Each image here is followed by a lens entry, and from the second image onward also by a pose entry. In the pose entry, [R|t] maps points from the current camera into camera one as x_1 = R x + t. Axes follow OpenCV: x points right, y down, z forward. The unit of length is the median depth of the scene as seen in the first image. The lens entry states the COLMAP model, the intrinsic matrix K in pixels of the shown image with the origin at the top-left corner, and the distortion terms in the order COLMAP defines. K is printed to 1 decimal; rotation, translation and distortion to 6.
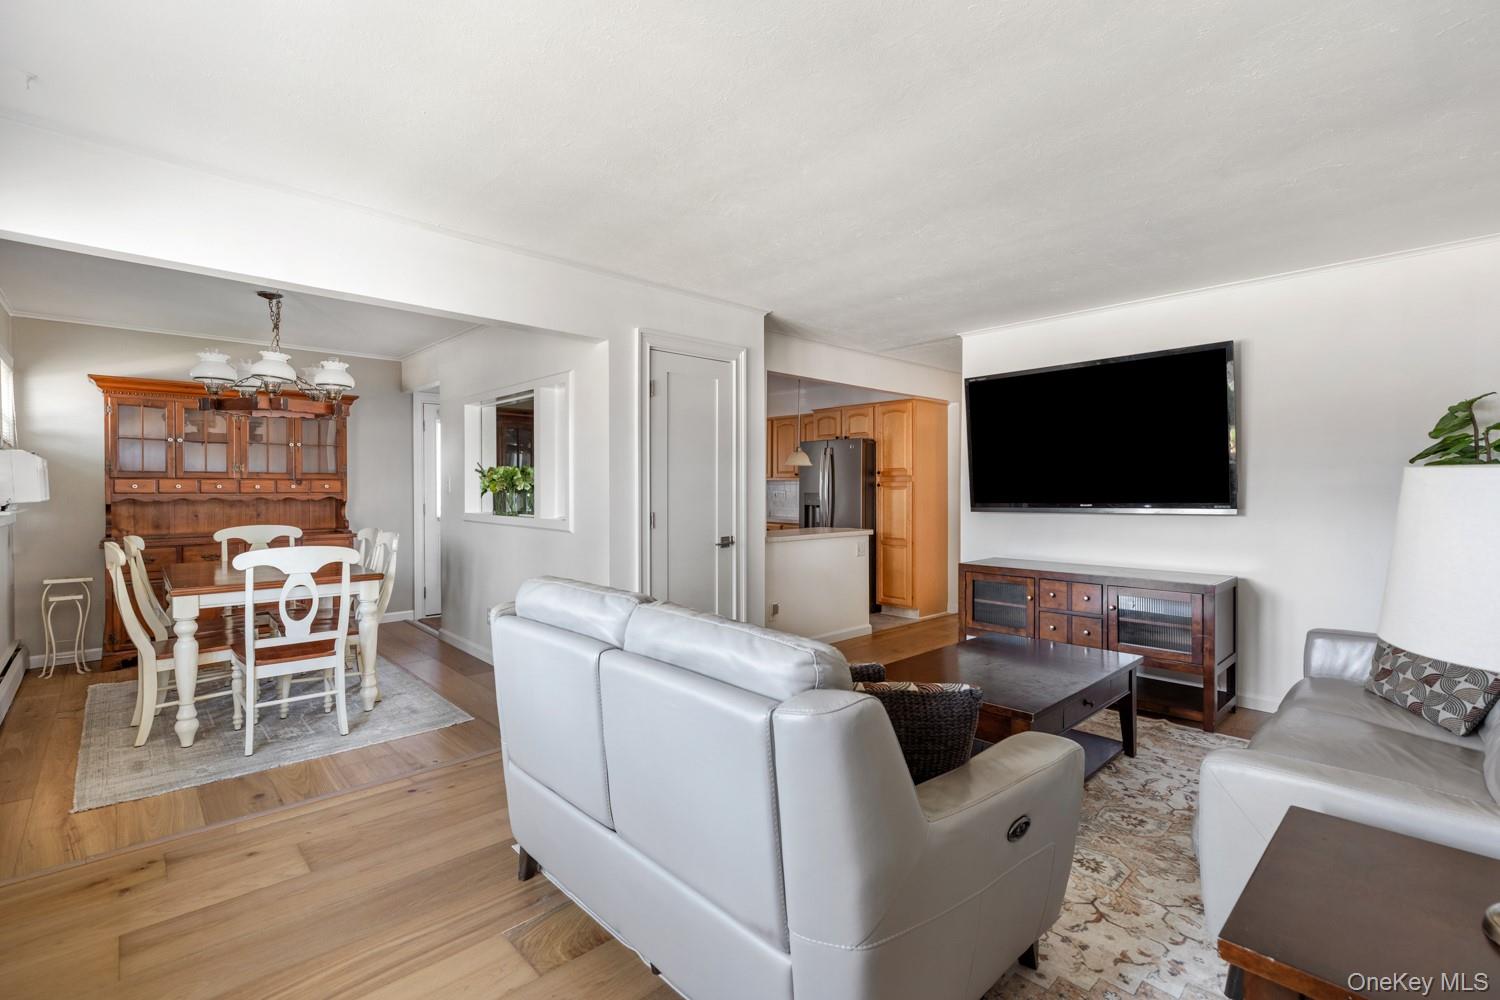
lens RADIAL K [[680.5, 0, 758.3], [0, 680.5, 497.4], [0, 0, 1]] dist [0.002560, 0.000272]
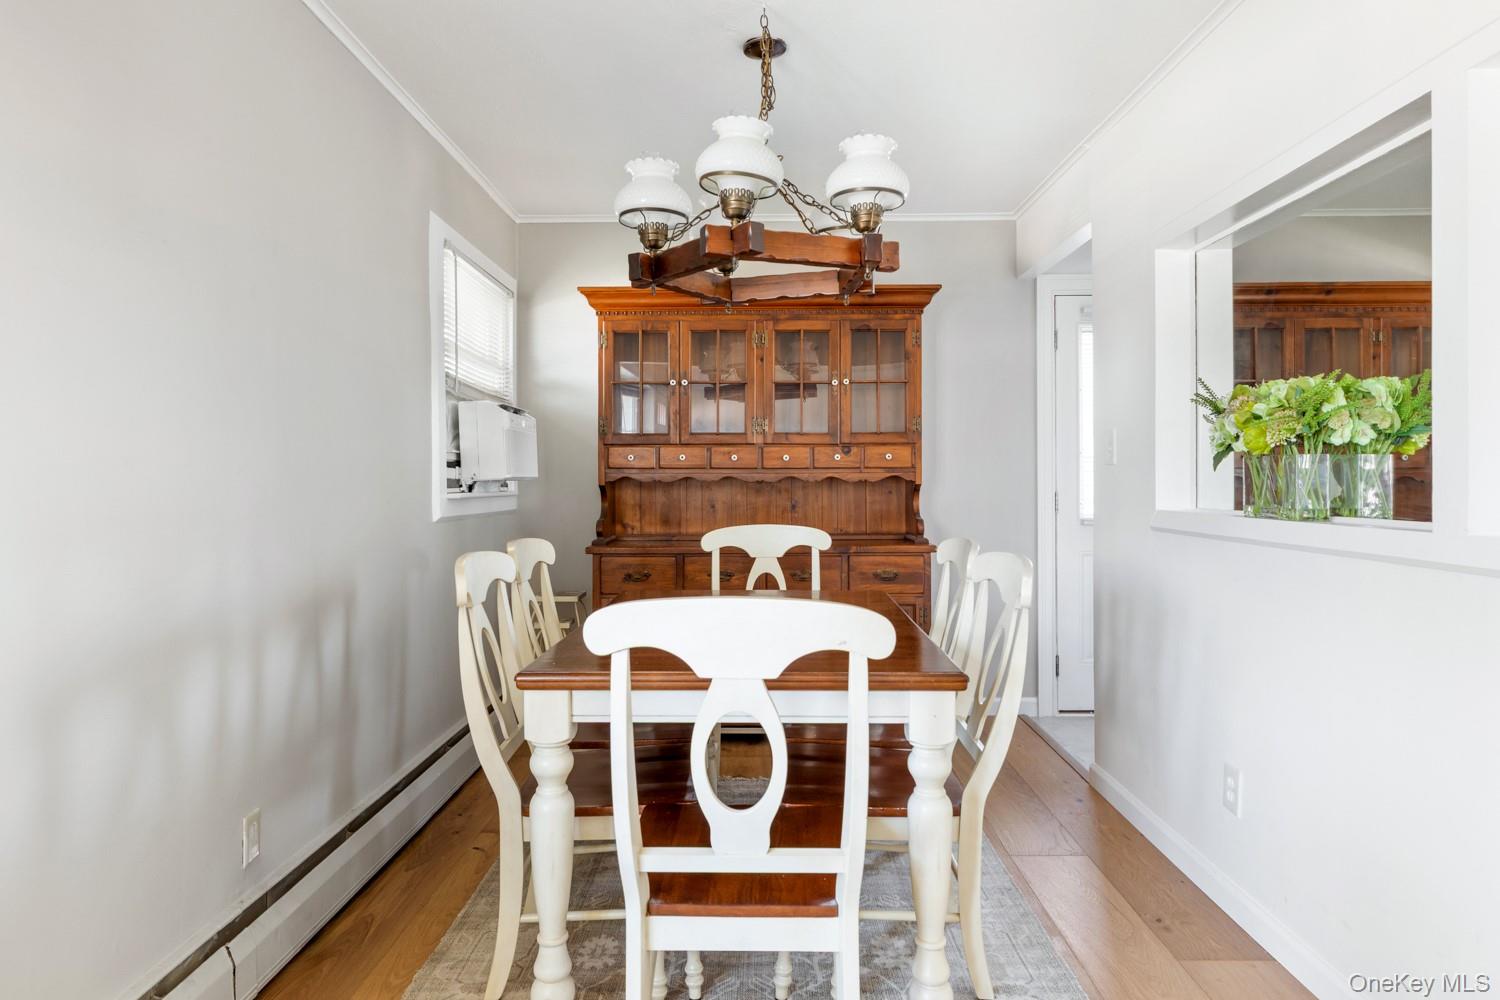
lens RADIAL K [[922.7, 0, 754.4], [0, 922.7, 475.9], [0, 0, 1]] dist [0.024309, -0.000593]
pose [[0.727555, -0.005496, -0.686028, -0.231655], [-0.006625, 0.999865, -0.015036, 0.012849], [0.686018, 0.015485, 0.727420, 0.440719]]
